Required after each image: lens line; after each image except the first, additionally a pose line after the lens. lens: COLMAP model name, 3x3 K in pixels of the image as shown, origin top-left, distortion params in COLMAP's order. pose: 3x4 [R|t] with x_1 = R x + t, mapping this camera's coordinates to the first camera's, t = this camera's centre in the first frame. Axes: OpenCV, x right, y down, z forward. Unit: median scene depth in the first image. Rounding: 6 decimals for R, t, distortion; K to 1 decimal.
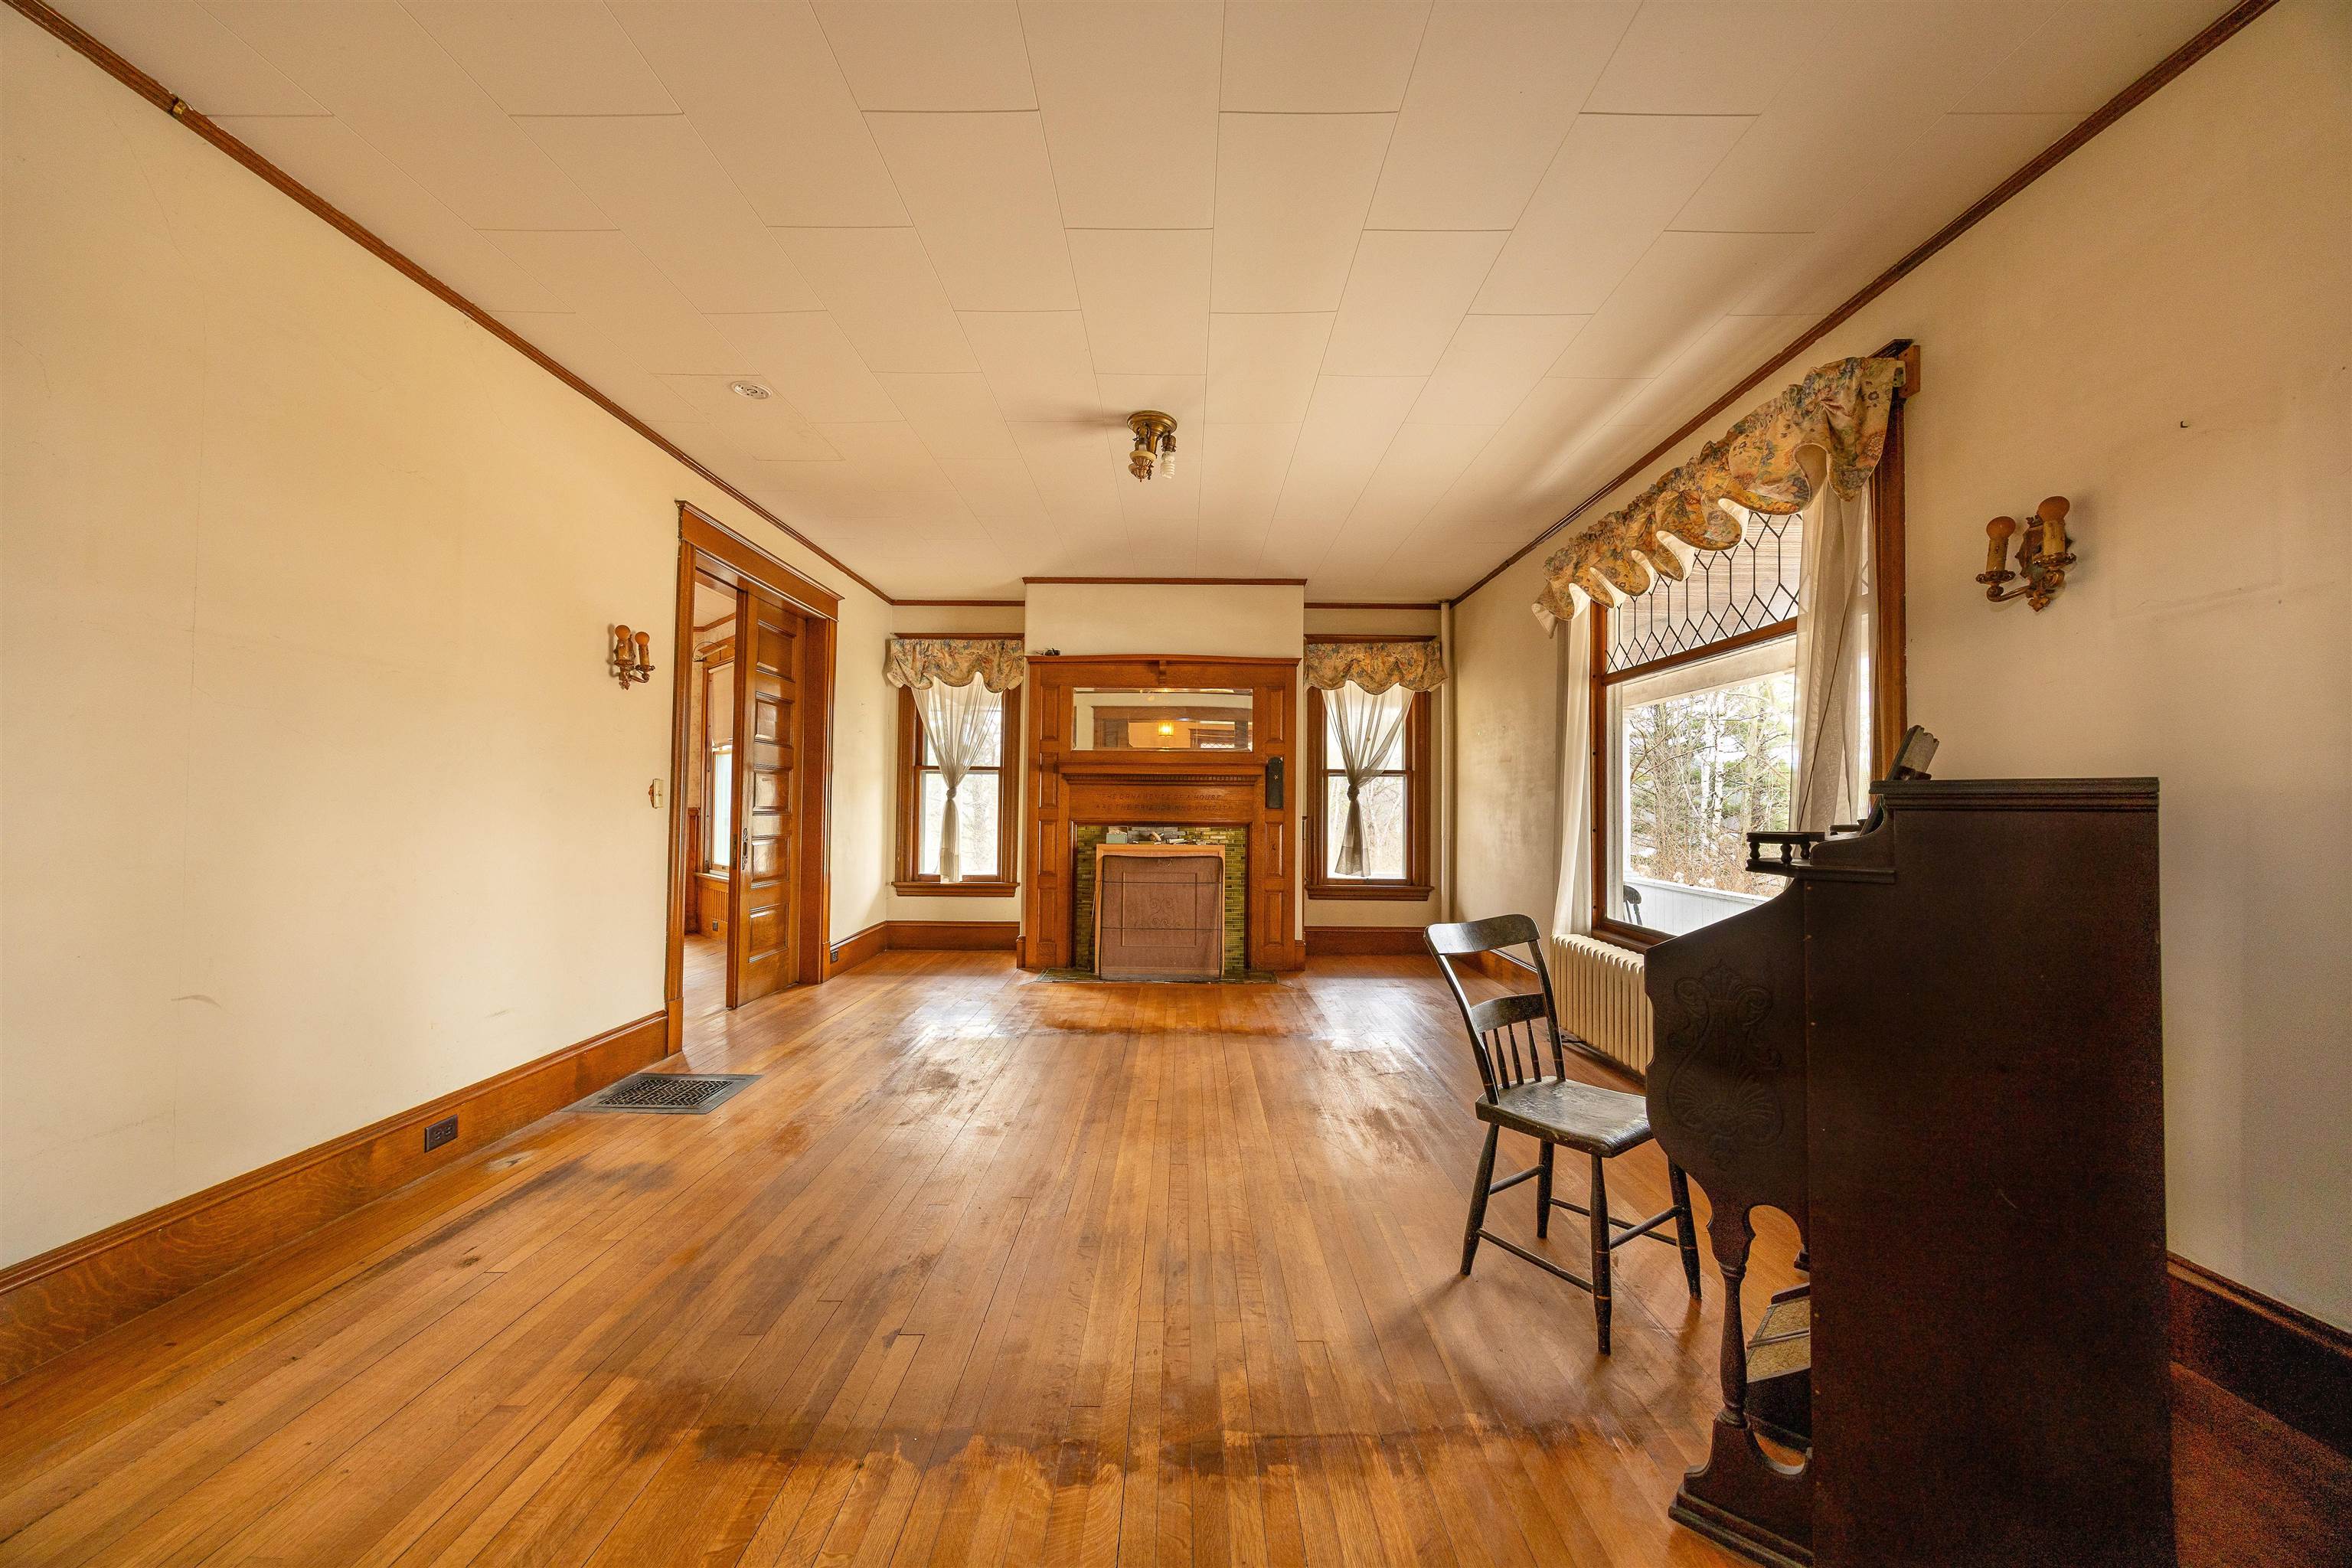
lens RADIAL K [[922.4, 0, 1190.2], [0, 922.4, 719.7], [0, 0, 1]] dist [-0.004872, 0.000456]
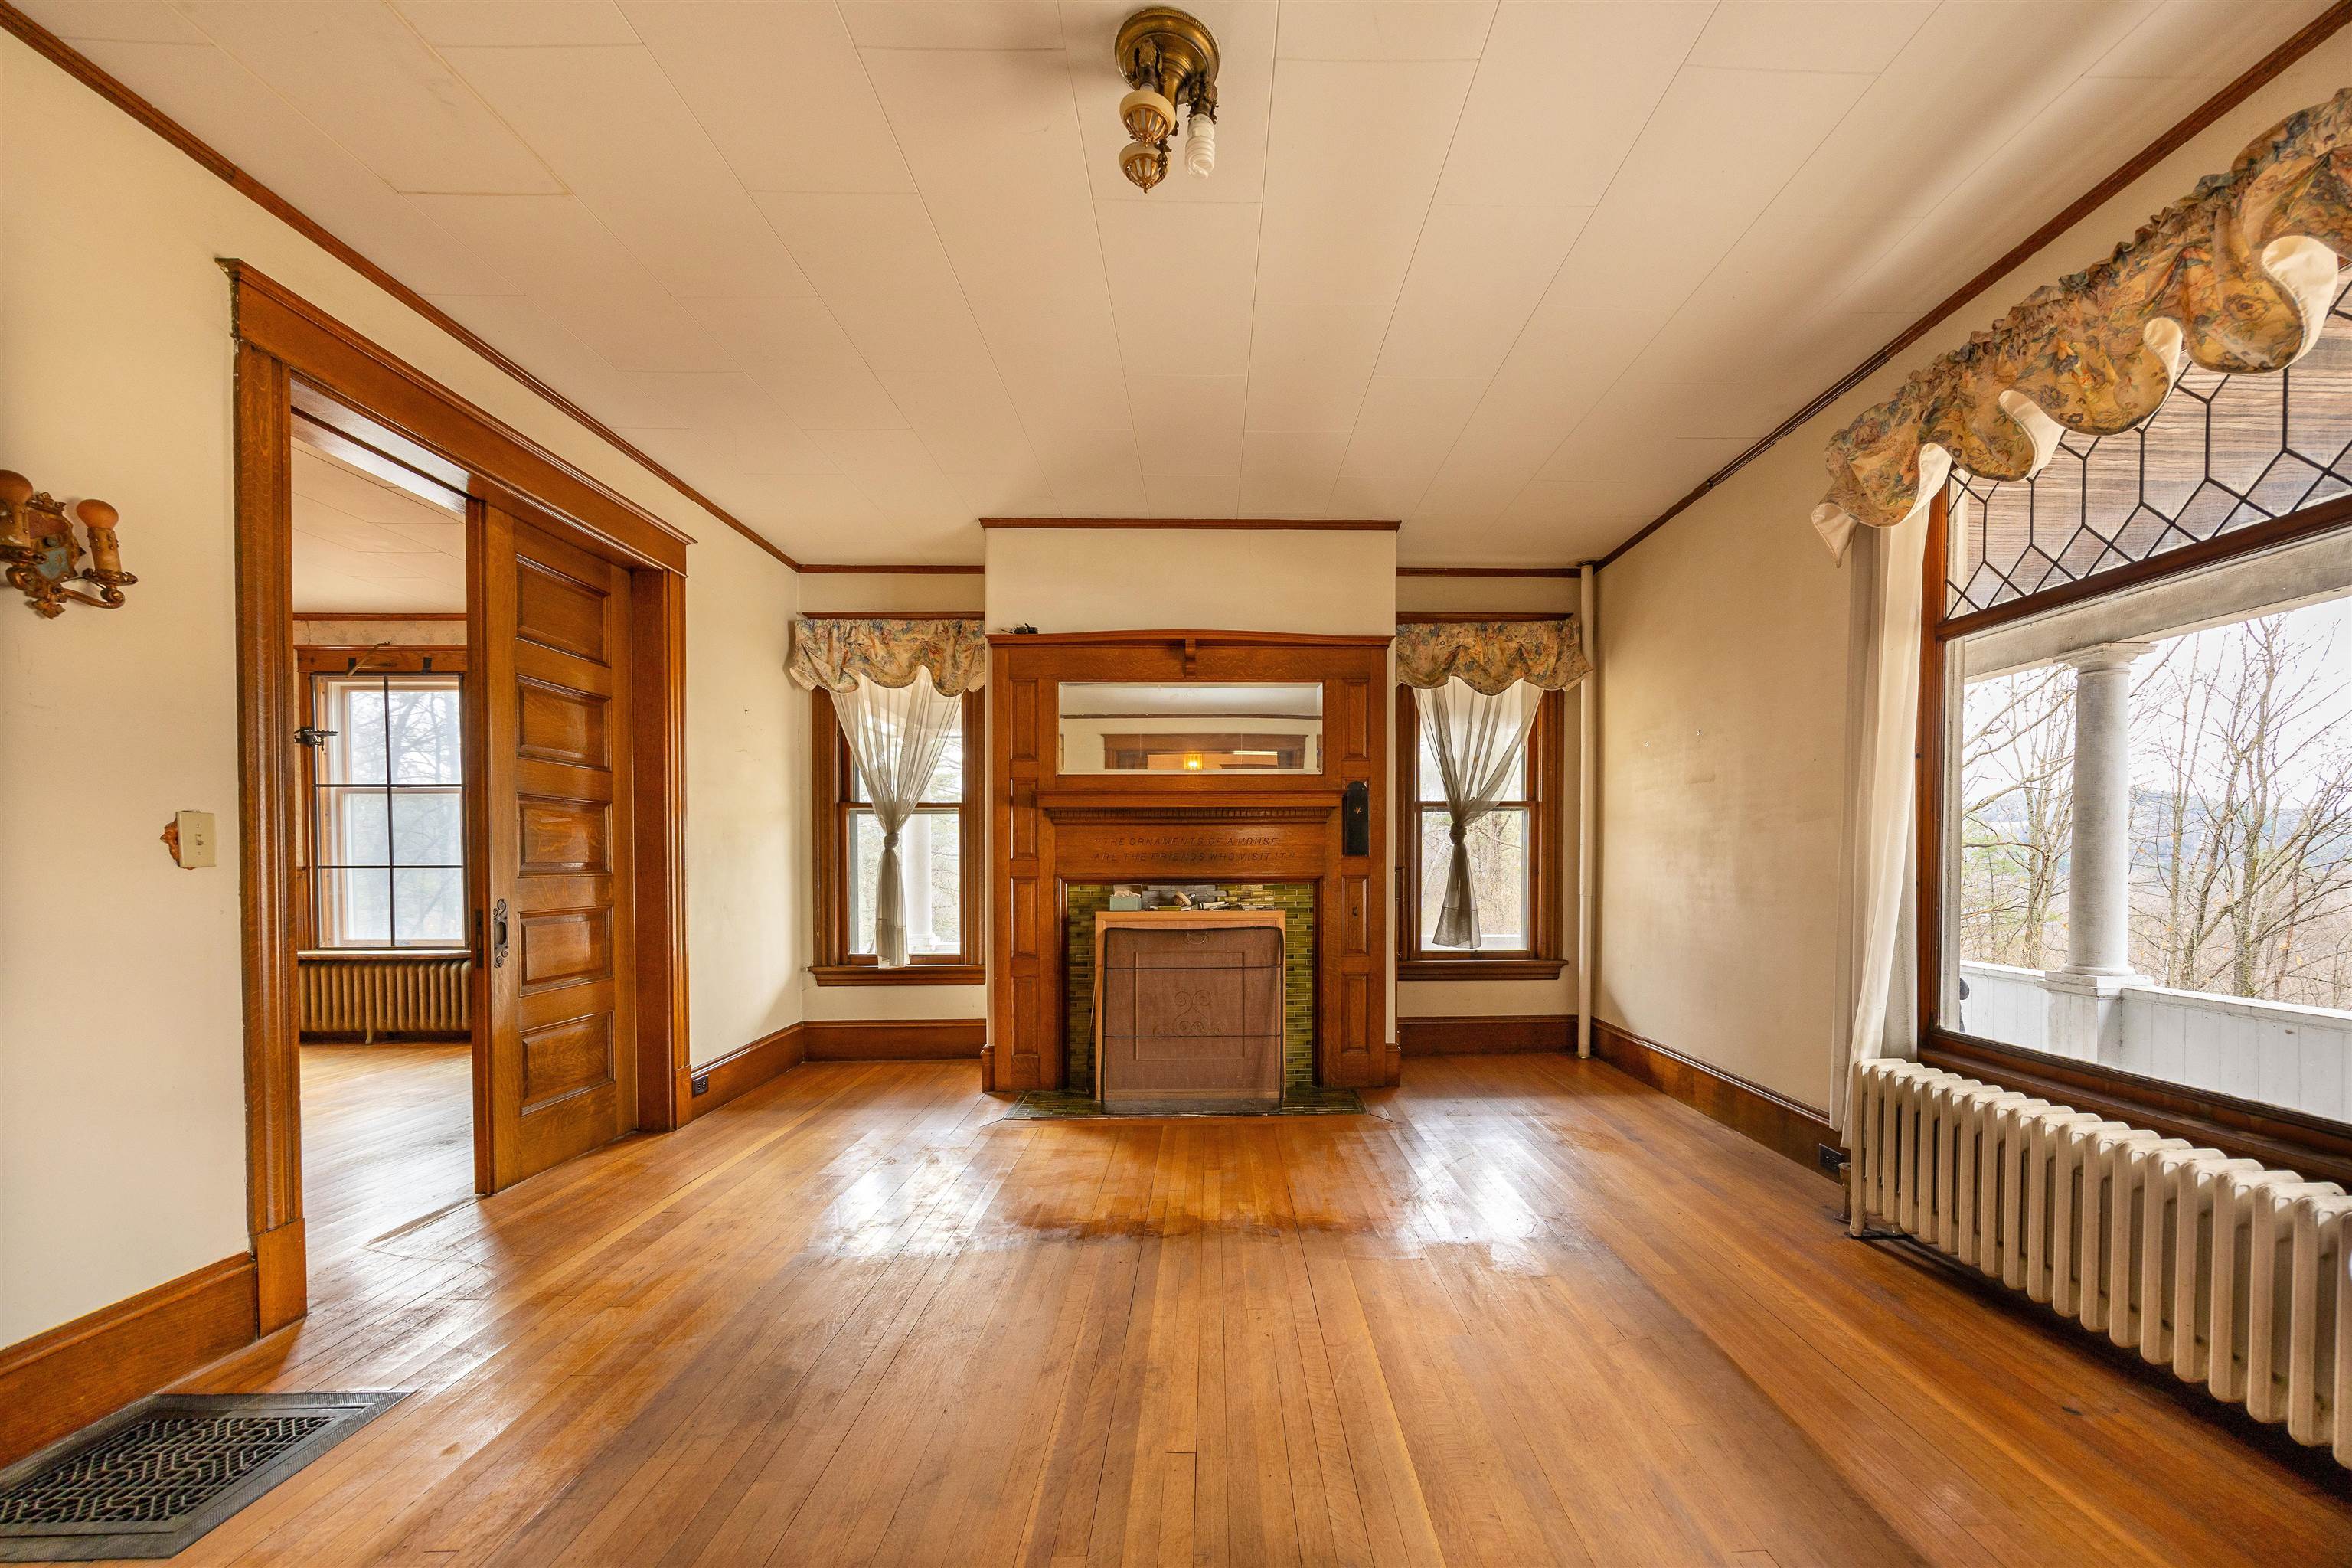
lens RADIAL K [[922.4, 0, 1244.7], [0, 922.4, 853.0], [0, 0, 1]] dist [-0.004872, 0.000456]
pose [[0.999426, -0.011874, 0.031729, -0.013686], [0.008998, 0.995966, 0.089282, 0.033994], [-0.032661, -0.088945, 0.995501, 0.340434]]
